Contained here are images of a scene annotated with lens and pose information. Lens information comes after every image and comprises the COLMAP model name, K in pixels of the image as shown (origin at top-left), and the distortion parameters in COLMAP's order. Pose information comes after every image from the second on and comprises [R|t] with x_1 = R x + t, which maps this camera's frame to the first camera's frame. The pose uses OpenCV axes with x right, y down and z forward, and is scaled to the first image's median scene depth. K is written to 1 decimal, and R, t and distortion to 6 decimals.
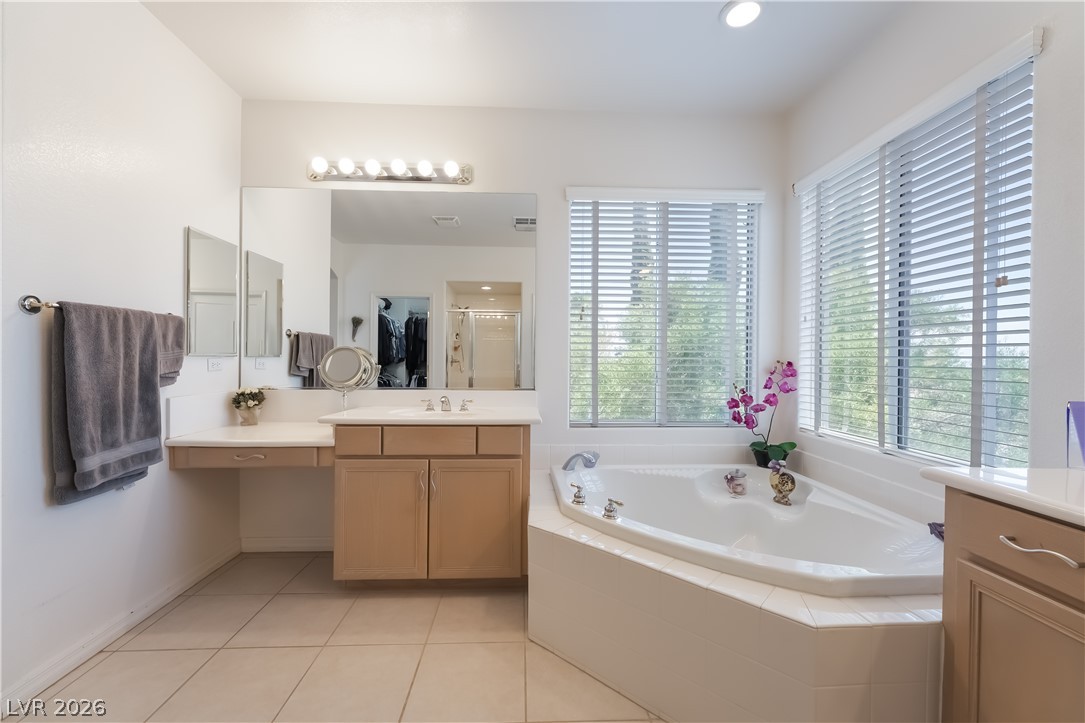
lens RADIAL K [[444.9, 0, 540.2], [0, 444.9, 360.3], [0, 0, 1]] dist [0.003383, -0.001199]
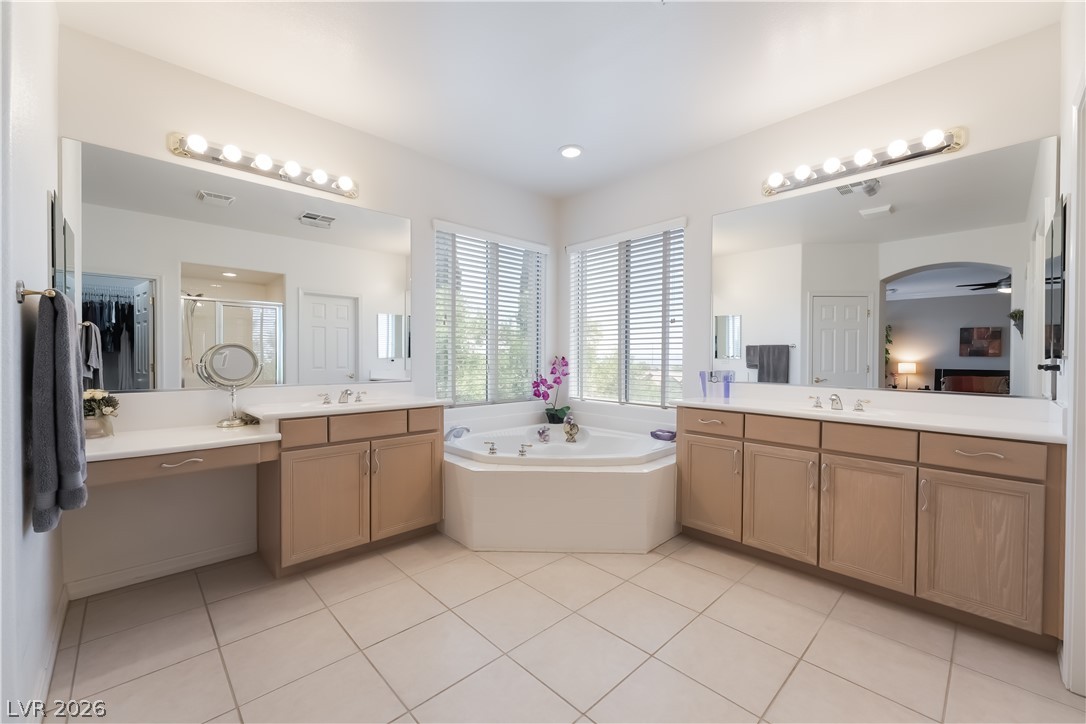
lens RADIAL K [[445.3, 0, 543.3], [0, 445.3, 361.3], [0, 0, 1]] dist [0.003383, -0.001199]
pose [[0.745818, -0.011624, 0.666048, -0.594533], [0.004278, 0.999911, 0.012660, -0.001029], [-0.666136, -0.006592, 0.745801, -0.157109]]
